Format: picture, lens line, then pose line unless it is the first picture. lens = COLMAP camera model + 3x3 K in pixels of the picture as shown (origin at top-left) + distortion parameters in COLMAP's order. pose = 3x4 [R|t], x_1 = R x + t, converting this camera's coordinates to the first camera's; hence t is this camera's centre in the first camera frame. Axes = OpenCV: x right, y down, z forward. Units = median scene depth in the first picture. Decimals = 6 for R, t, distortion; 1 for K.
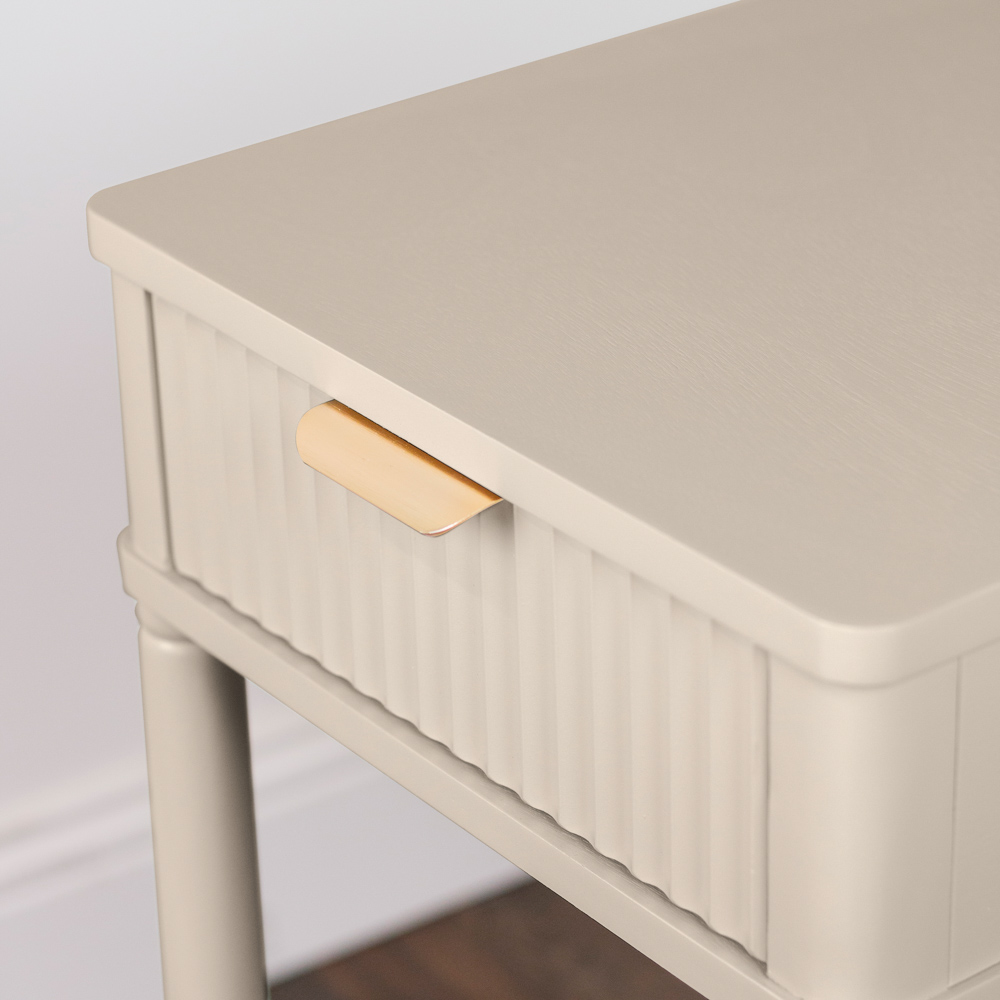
lens RADIAL K [[3534.6, 0, 500.0], [0, 3534.6, 500.0], [0, 0, 1]] dist [0.105088, 0.497979]
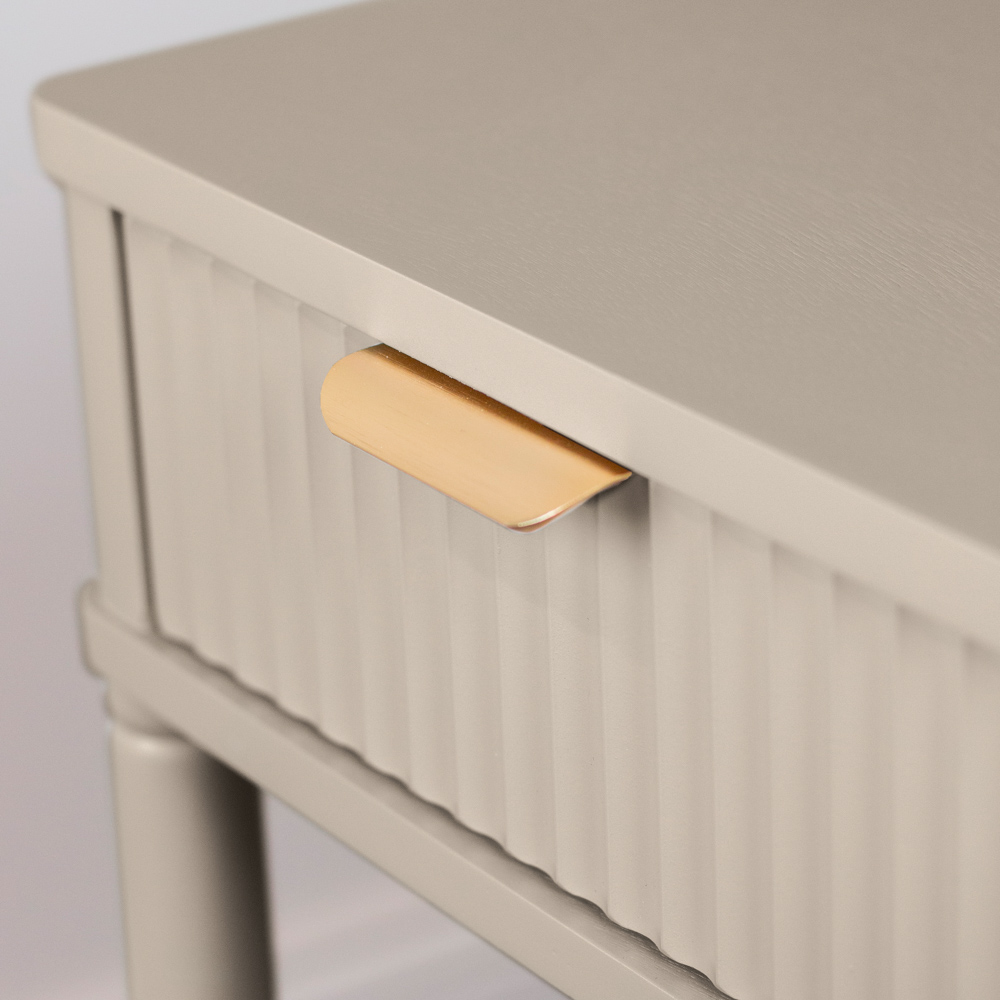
lens RADIAL K [[3909.8, 0, 500.0], [0, 3909.8, 500.0], [0, 0, 1]] dist [0.155336, 2.537191]
pose [[0.999515, 0.005060, -0.030723, -0.001453], [-0.007016, 0.997932, -0.063894, 0.047454], [0.030336, 0.064079, 0.997484, 0.260232]]
